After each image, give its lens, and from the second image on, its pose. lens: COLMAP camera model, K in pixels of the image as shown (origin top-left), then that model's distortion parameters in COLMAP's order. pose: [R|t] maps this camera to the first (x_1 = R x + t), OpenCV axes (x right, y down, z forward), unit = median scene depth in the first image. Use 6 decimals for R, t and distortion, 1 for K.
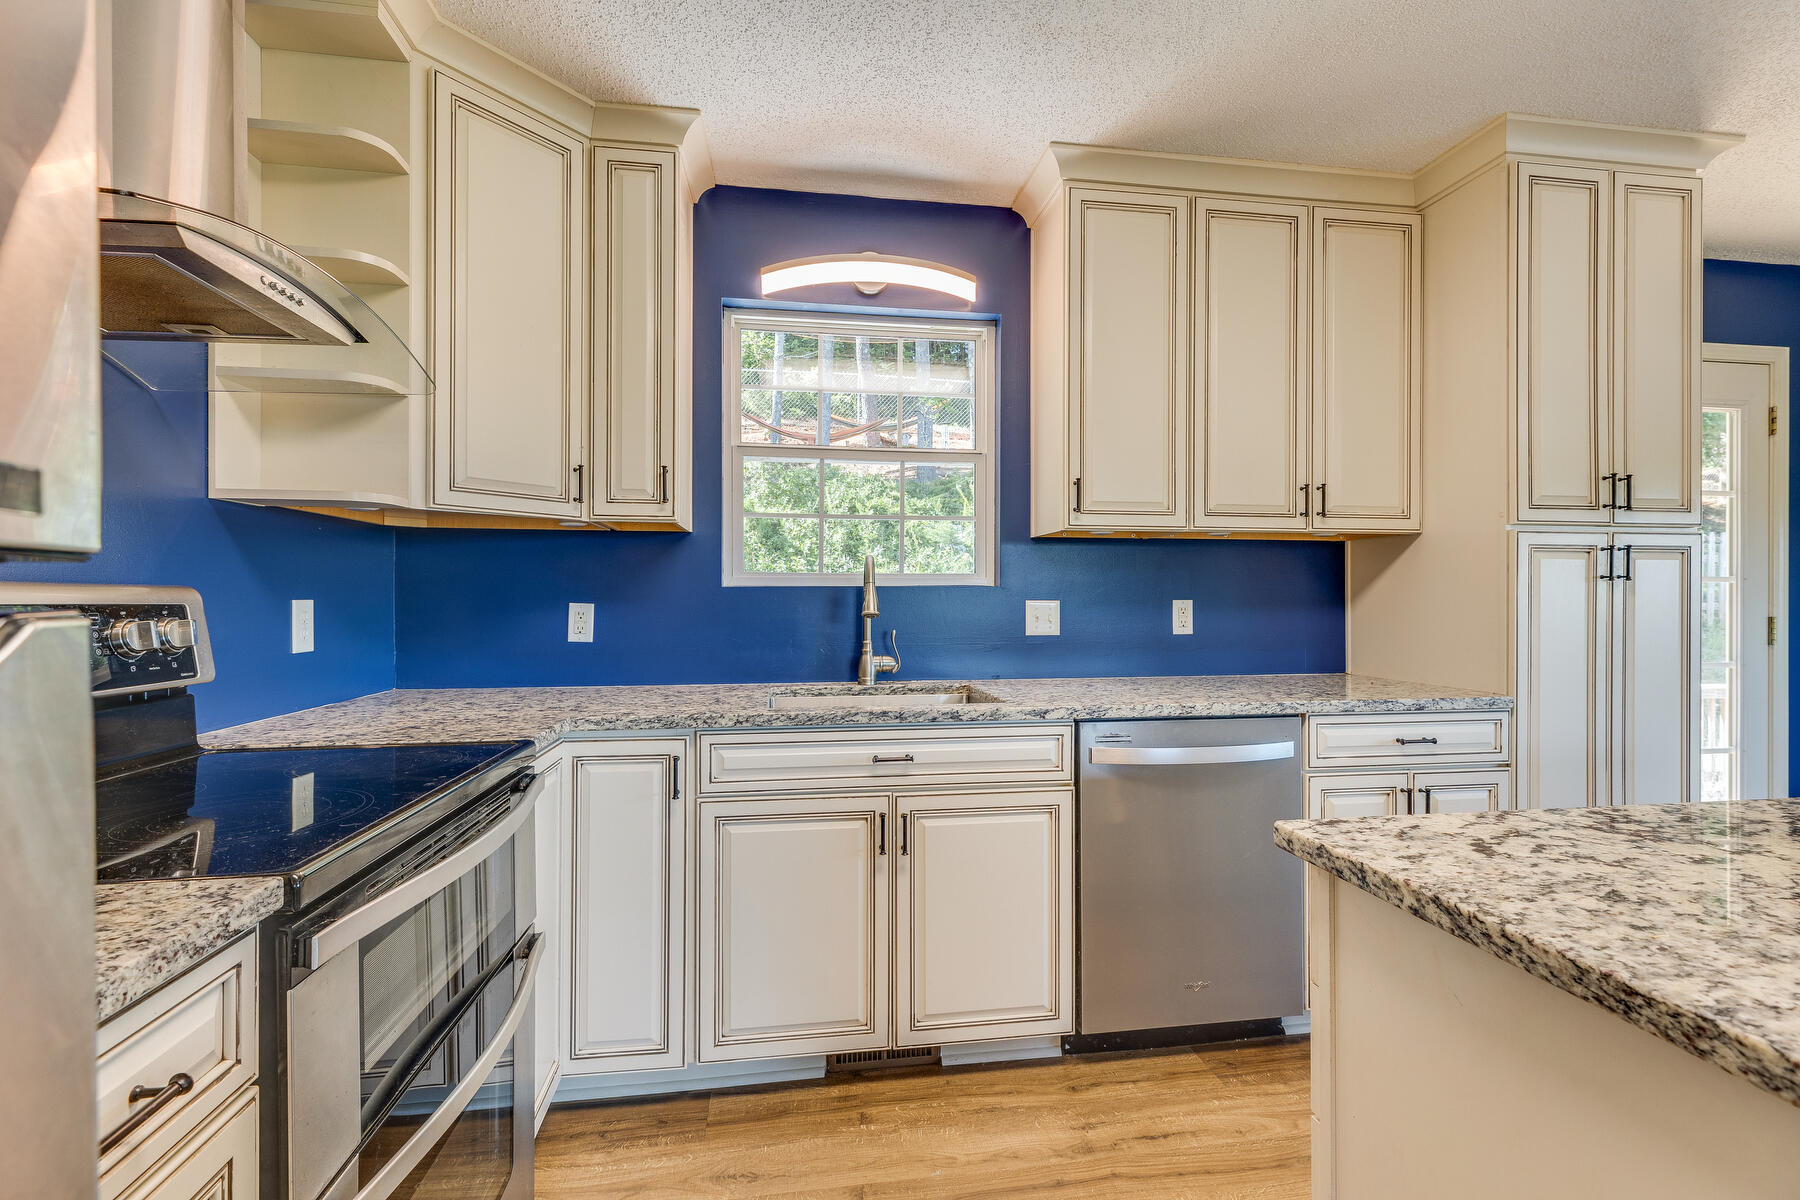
lens RADIAL K [[817.8, 0, 913.1], [0, 817.8, 596.7], [0, 0, 1]] dist [0.008879, 0.000716]
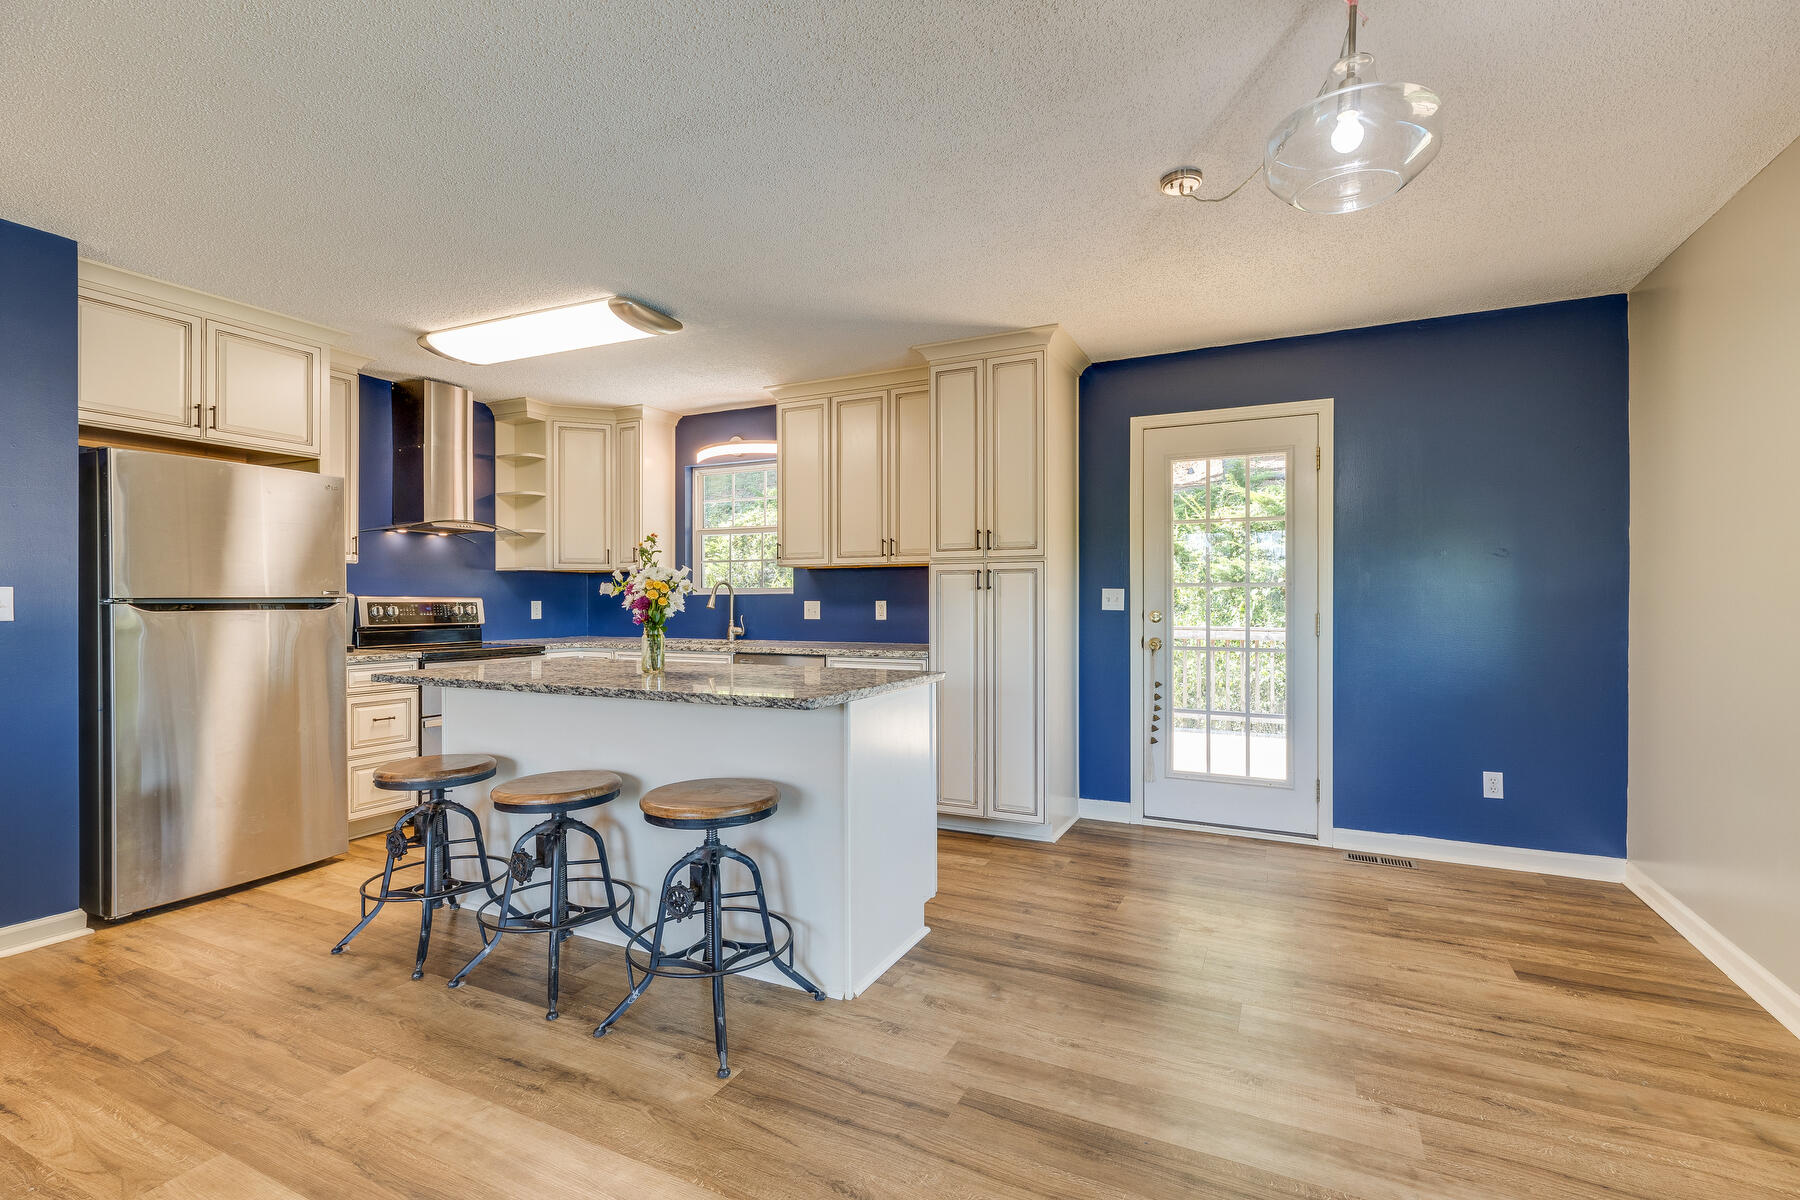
lens RADIAL K [[817.8, 0, 898.2], [0, 817.8, 600.4], [0, 0, 1]] dist [0.008879, 0.000716]
pose [[0.815576, -0.001941, -0.578647, 1.606301], [0.003283, 0.999994, 0.001273, 0.000708], [0.578640, -0.002938, 0.815577, -0.512730]]
